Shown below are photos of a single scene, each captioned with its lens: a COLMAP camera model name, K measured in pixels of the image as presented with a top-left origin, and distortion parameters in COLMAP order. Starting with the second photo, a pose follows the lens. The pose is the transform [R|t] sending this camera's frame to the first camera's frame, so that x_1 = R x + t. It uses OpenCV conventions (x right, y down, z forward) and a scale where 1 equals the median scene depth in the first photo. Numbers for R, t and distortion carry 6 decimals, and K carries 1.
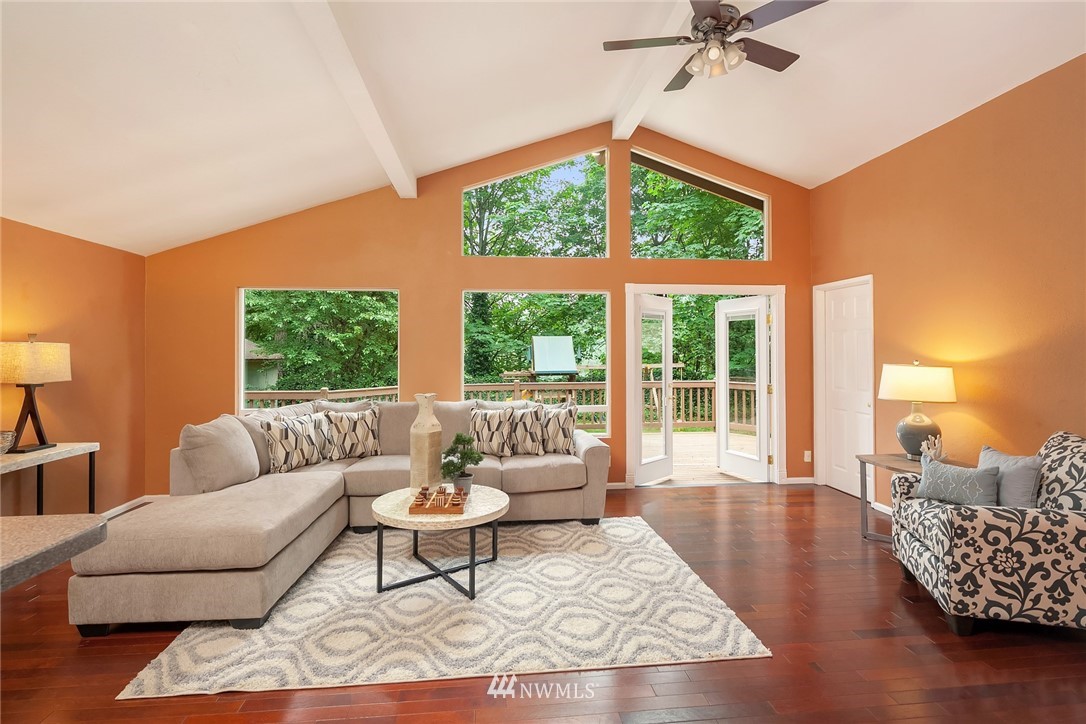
lens RADIAL K [[534.5, 0, 534.0], [0, 534.5, 339.7], [0, 0, 1]] dist [0.004481, -0.004807]
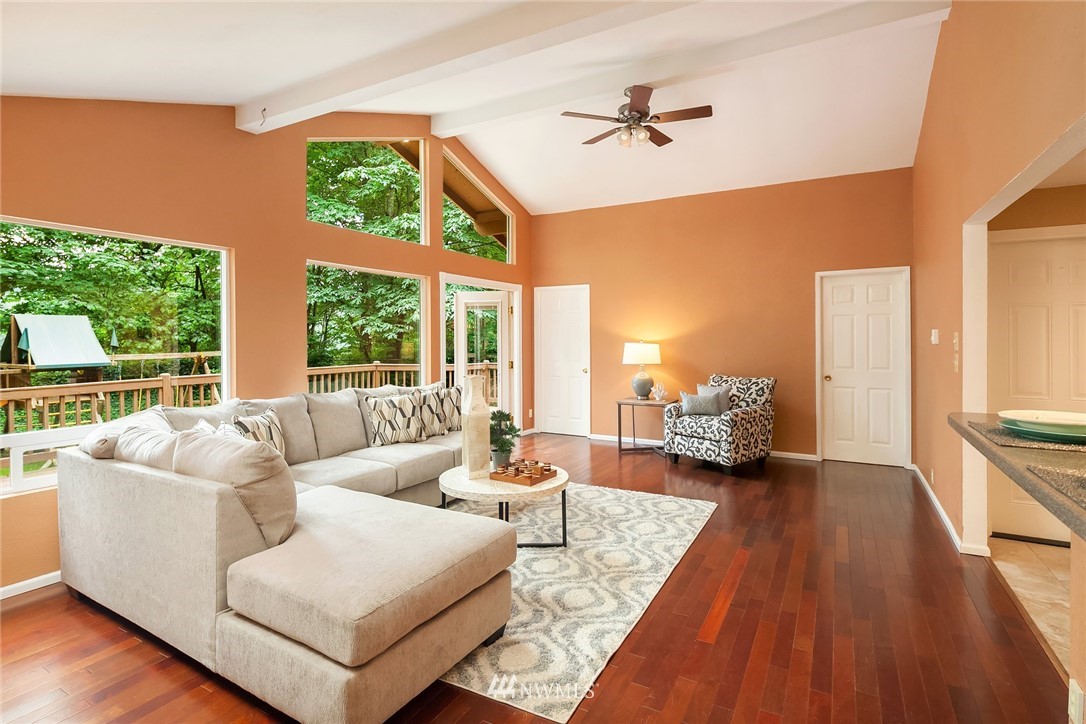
lens RADIAL K [[534.5, 0, 550.9], [0, 534.5, 334.8], [0, 0, 1]] dist [0.004481, -0.004807]
pose [[0.564693, 0.004003, 0.825291, -0.577034], [-0.016057, 0.999852, 0.006137, 0.011176], [-0.825145, -0.016717, 0.564674, 0.201736]]
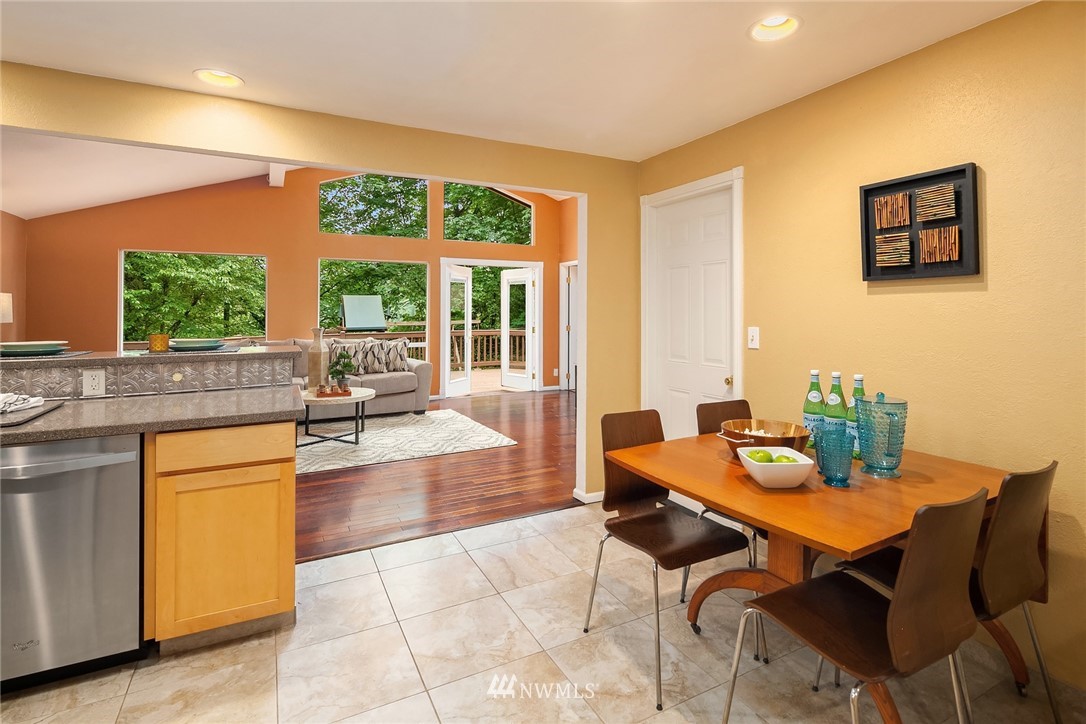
lens RADIAL K [[534.5, 0, 540.7], [0, 534.5, 308.4], [0, 0, 1]] dist [0.004481, -0.004807]
pose [[0.927379, 0.001056, 0.374123, -0.112377], [-0.006216, 0.999901, 0.012587, 0.012471], [-0.374072, -0.013999, 0.927294, -0.424678]]
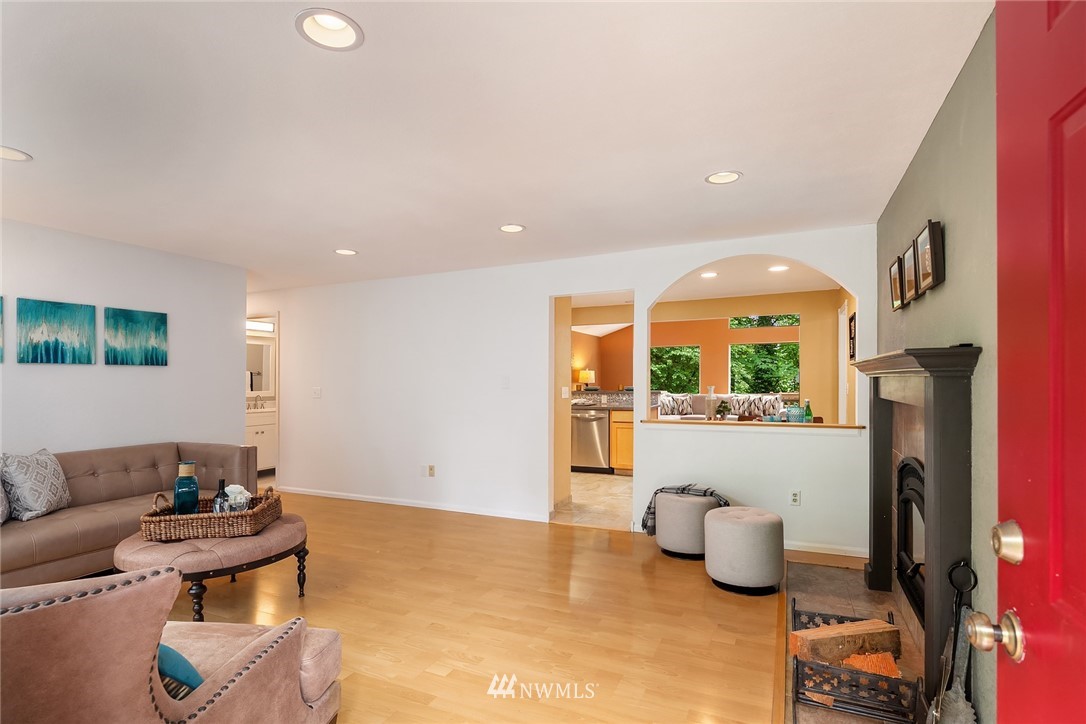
lens RADIAL K [[534.5, 0, 559.1], [0, 534.5, 381.8], [0, 0, 1]] dist [0.004481, -0.004807]
pose [[0.880717, -0.001916, -0.473639, 0.268437], [0.013121, 0.999707, 0.020353, 0.005053], [0.473461, -0.024140, 0.880484, -1.164559]]
